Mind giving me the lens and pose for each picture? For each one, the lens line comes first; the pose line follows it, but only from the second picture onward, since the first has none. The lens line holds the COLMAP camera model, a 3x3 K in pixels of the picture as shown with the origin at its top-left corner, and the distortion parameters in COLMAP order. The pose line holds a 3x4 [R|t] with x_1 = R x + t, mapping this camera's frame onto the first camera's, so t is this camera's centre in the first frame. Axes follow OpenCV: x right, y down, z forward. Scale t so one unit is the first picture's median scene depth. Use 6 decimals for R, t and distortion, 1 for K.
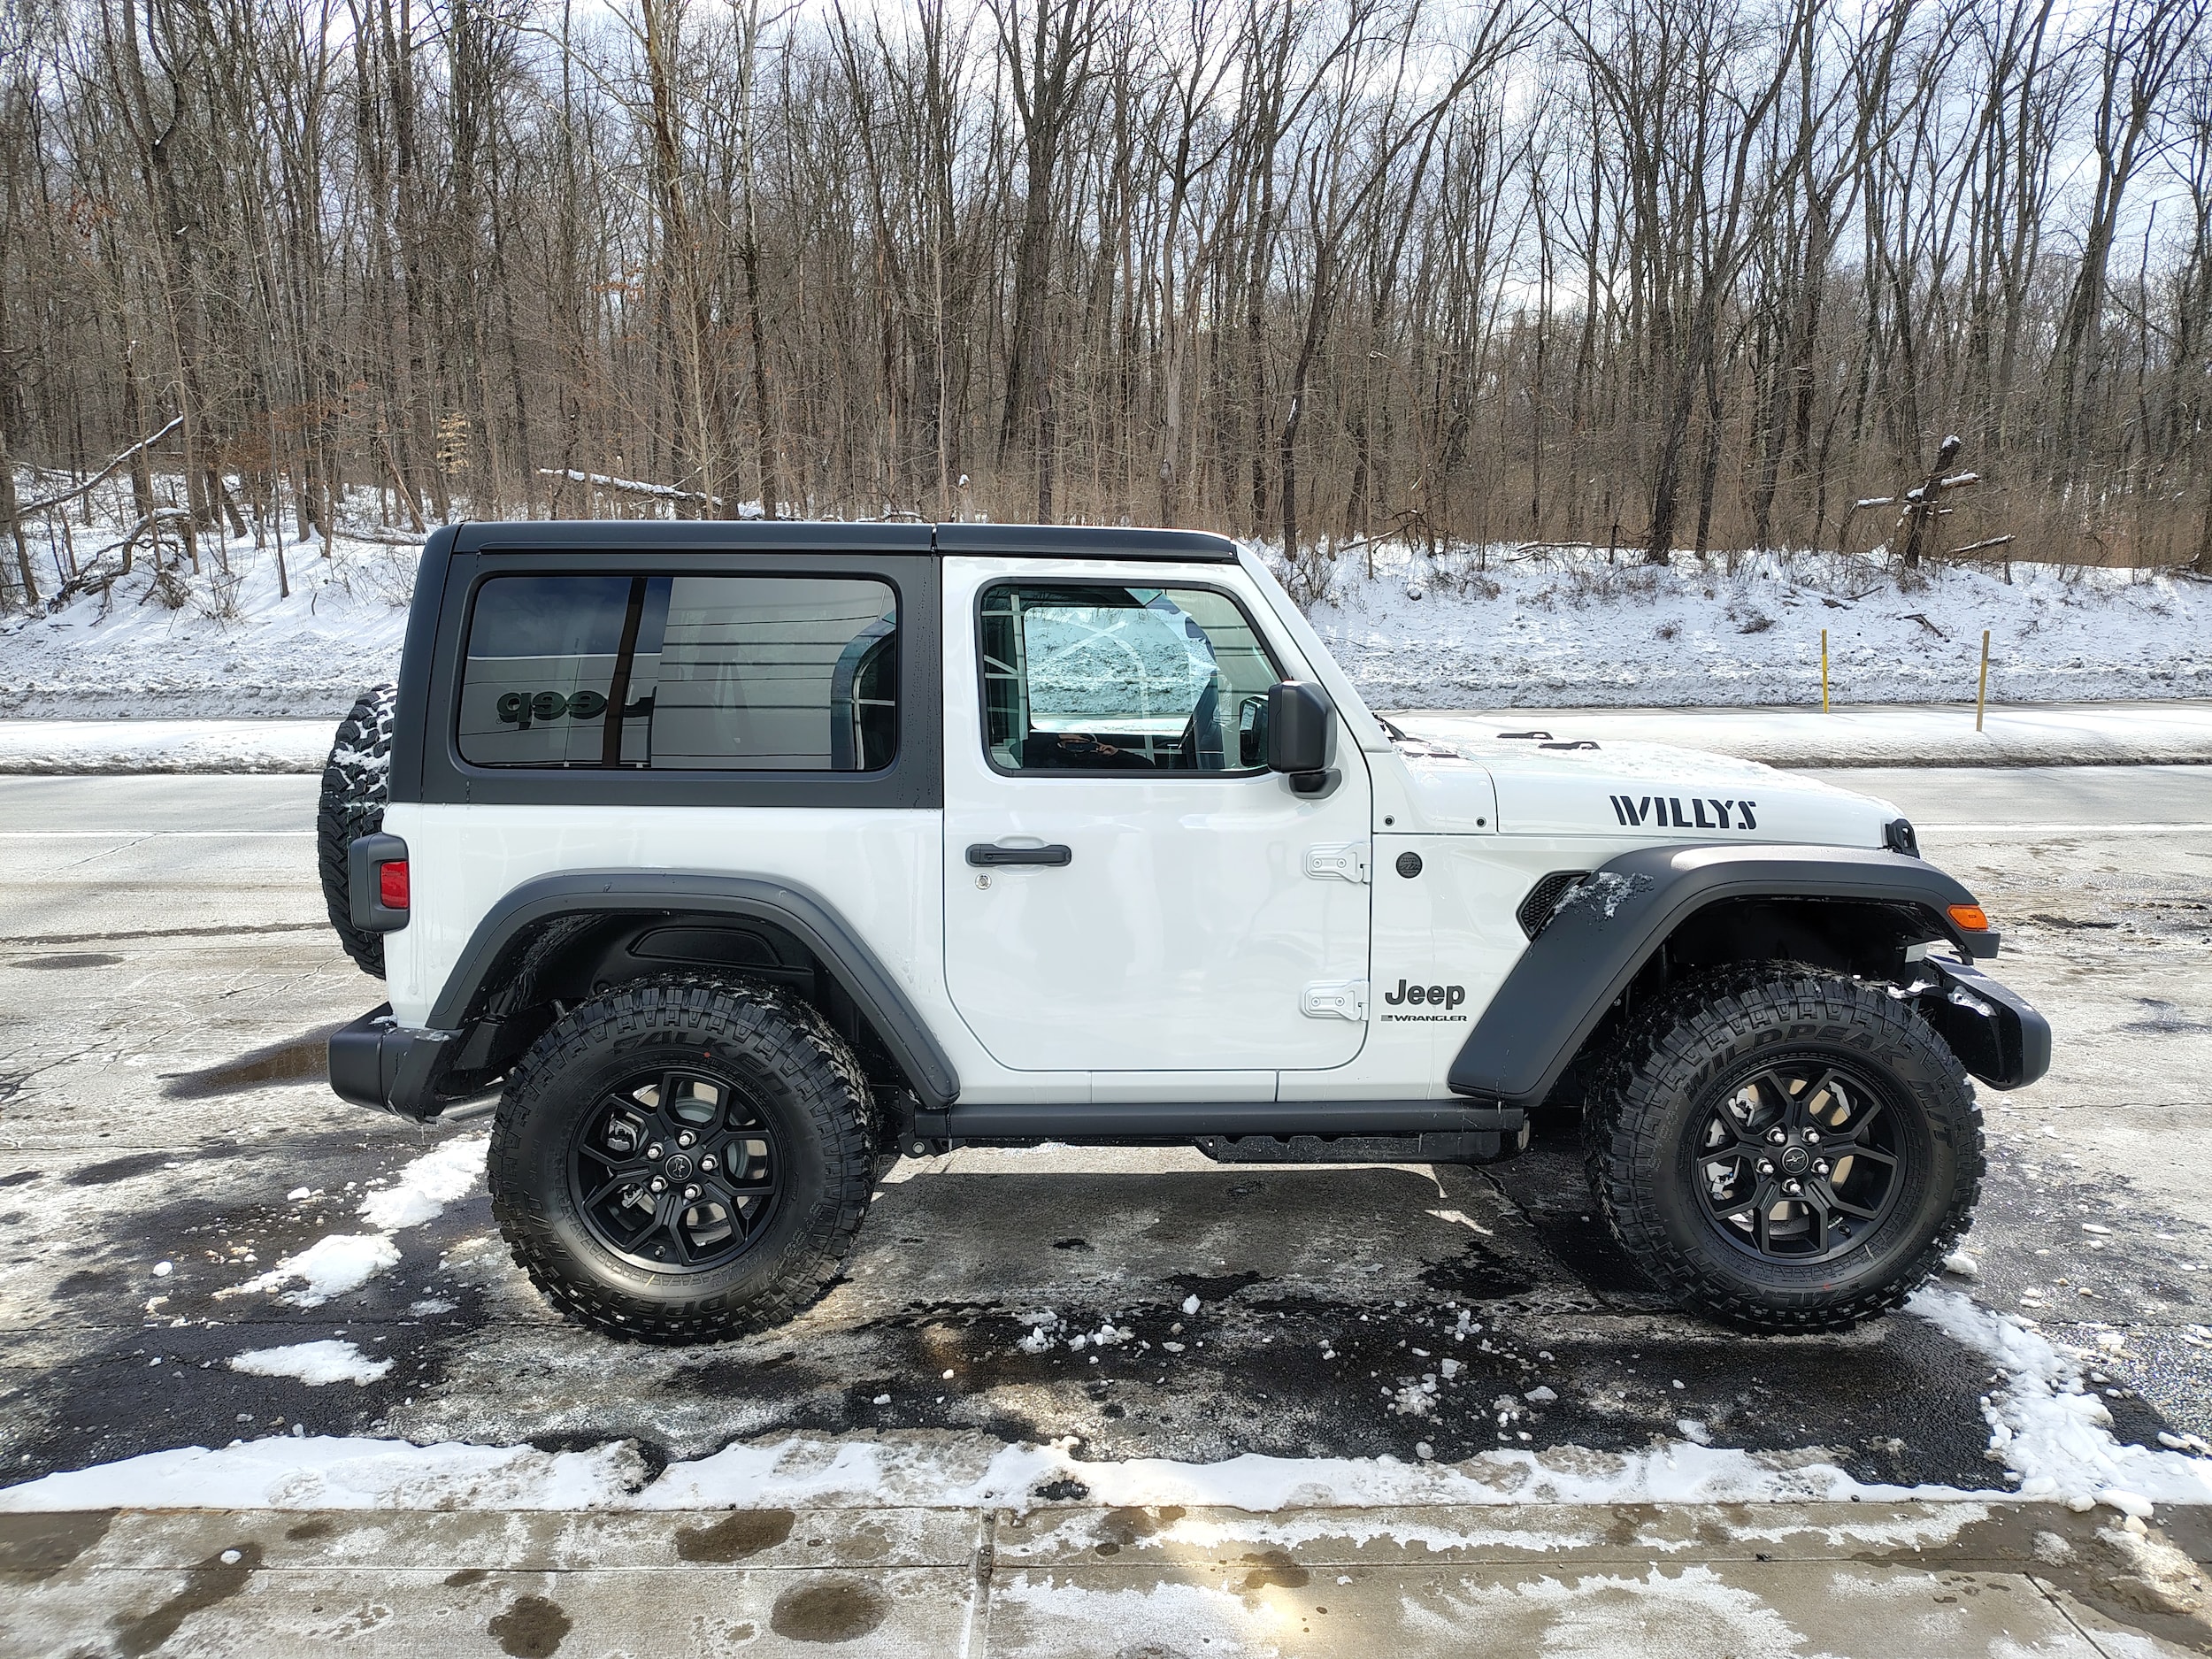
lens RADIAL K [[1498.2, 0, 1115.6], [0, 1498.2, 830.0], [0, 0, 1]] dist [0.065295, -0.085267]
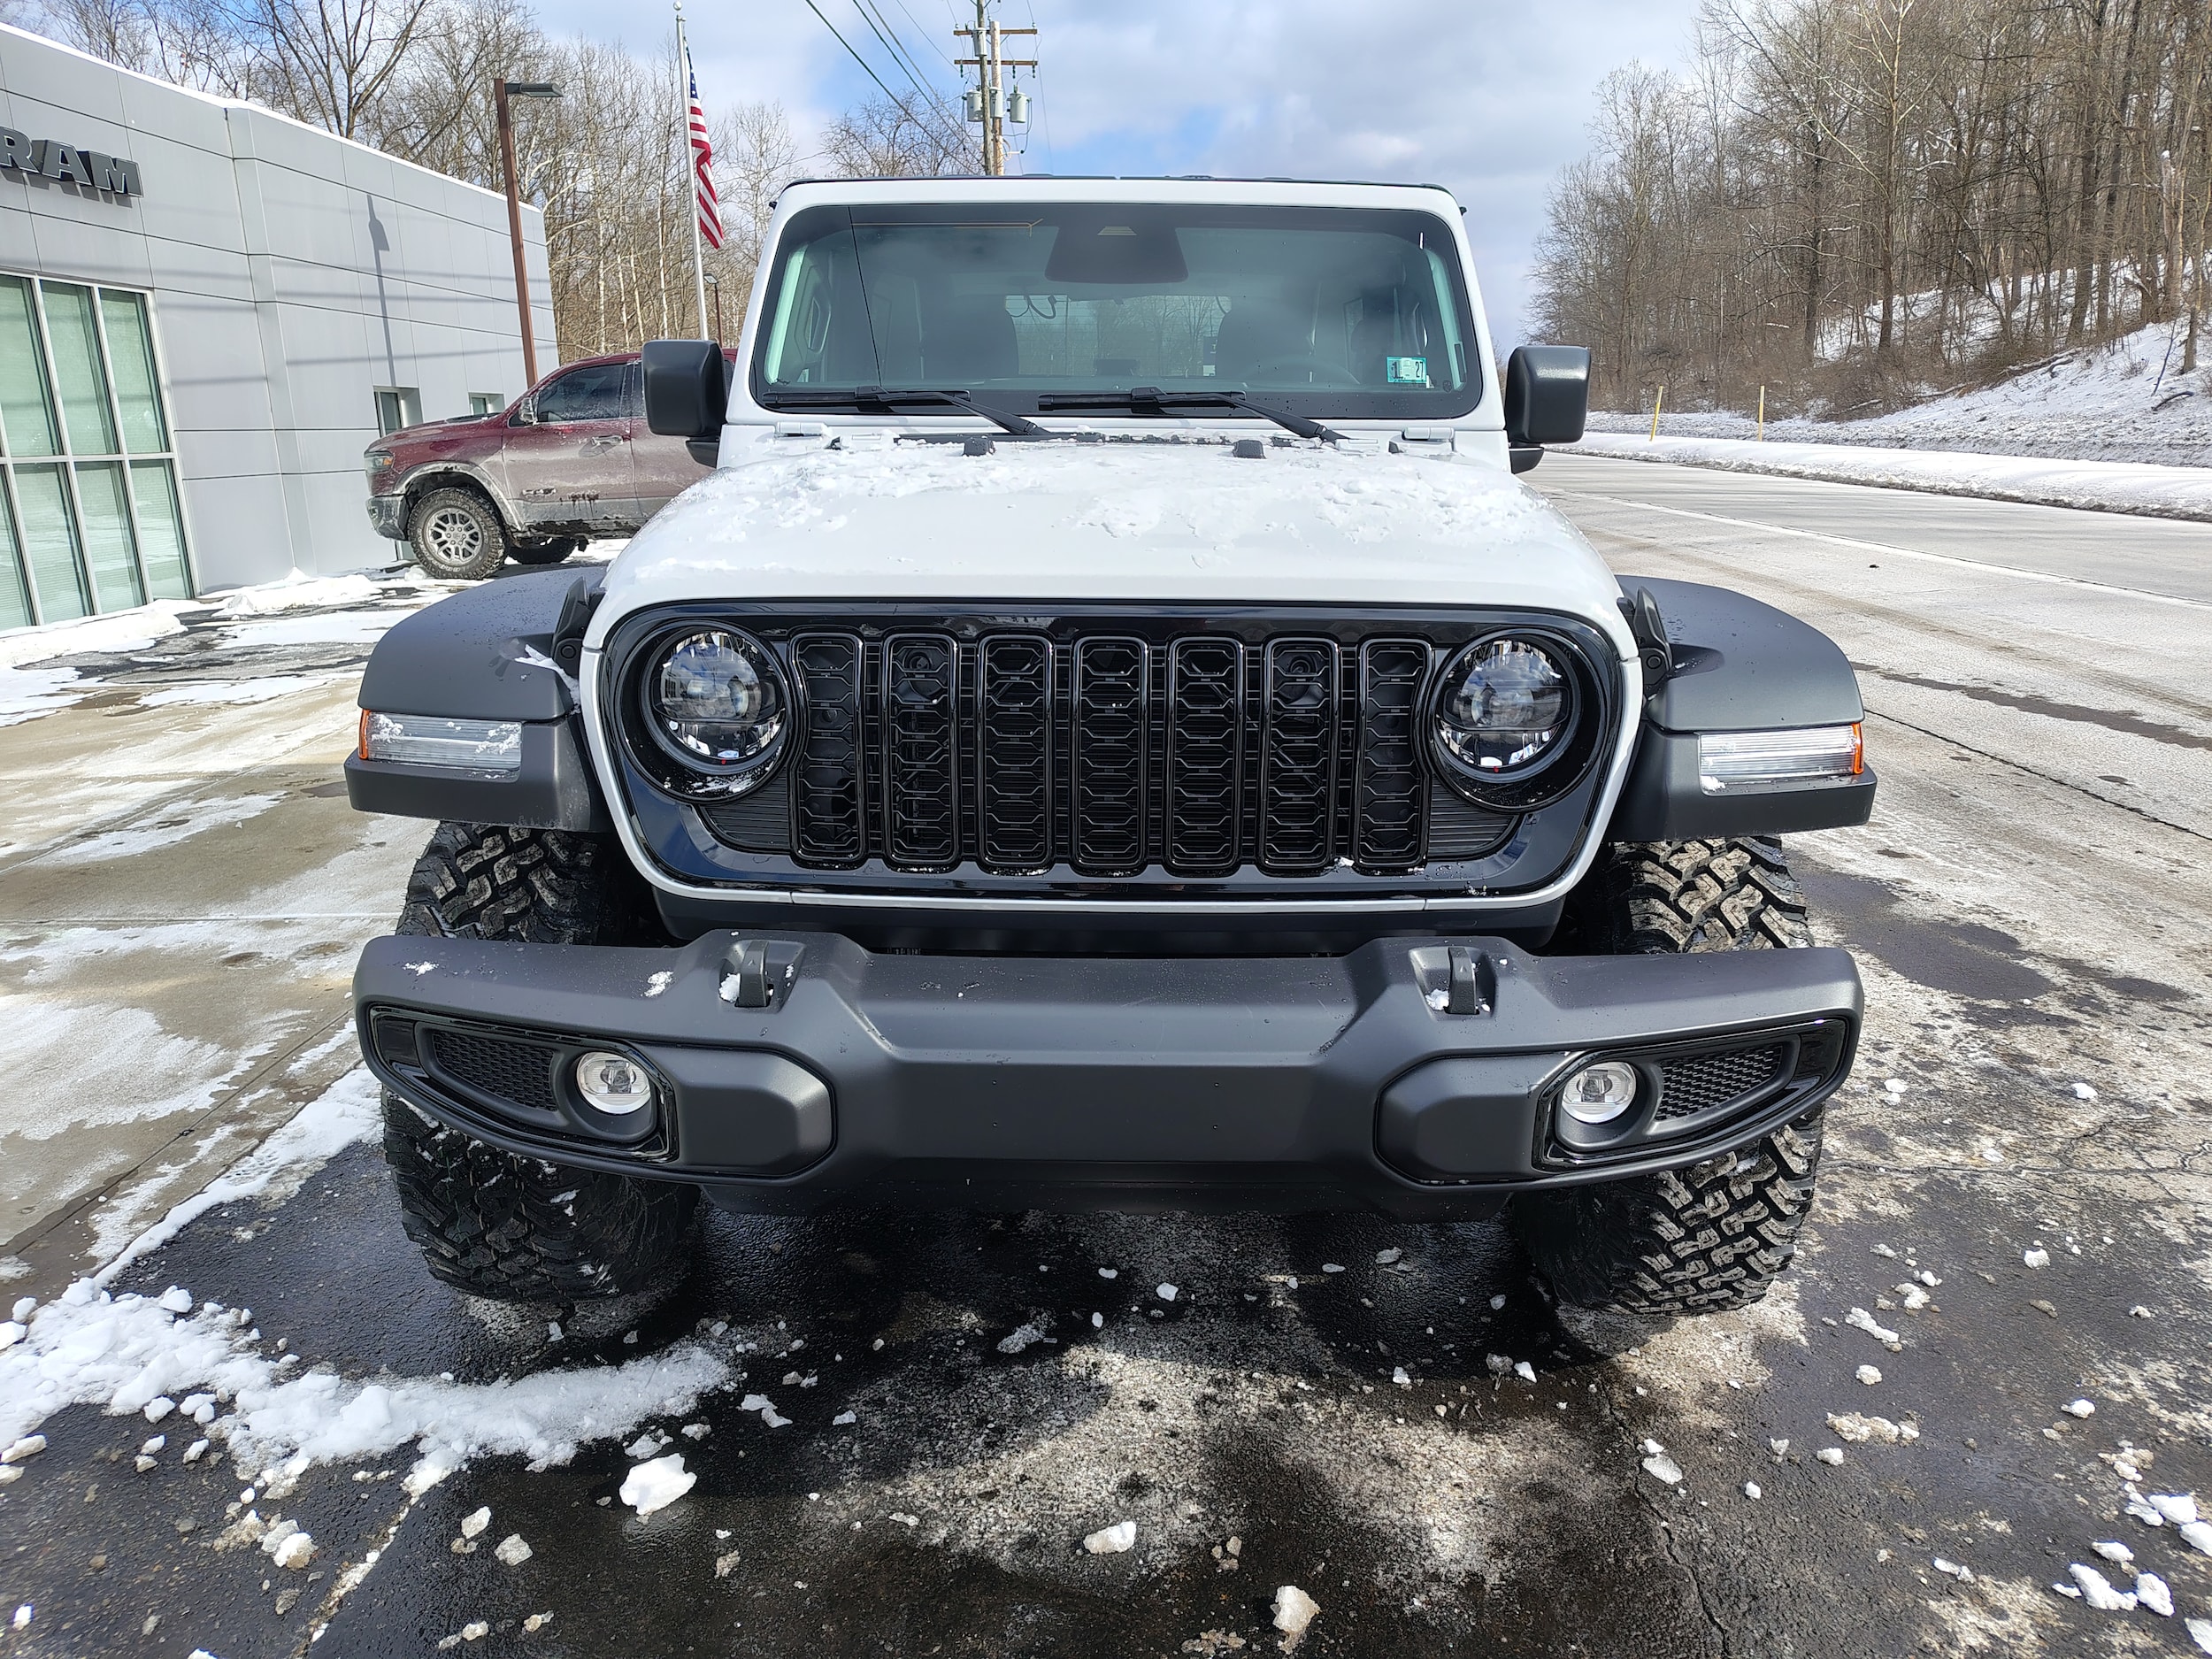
lens RADIAL K [[1498.2, 0, 1115.6], [0, 1498.2, 830.0], [0, 0, 1]] dist [0.065295, -0.085267]
pose [[-0.004862, 0.272685, -0.962091, 1.107203], [-0.128496, 0.953956, 0.271029, -0.095524], [0.991698, 0.124942, 0.030401, 1.244339]]
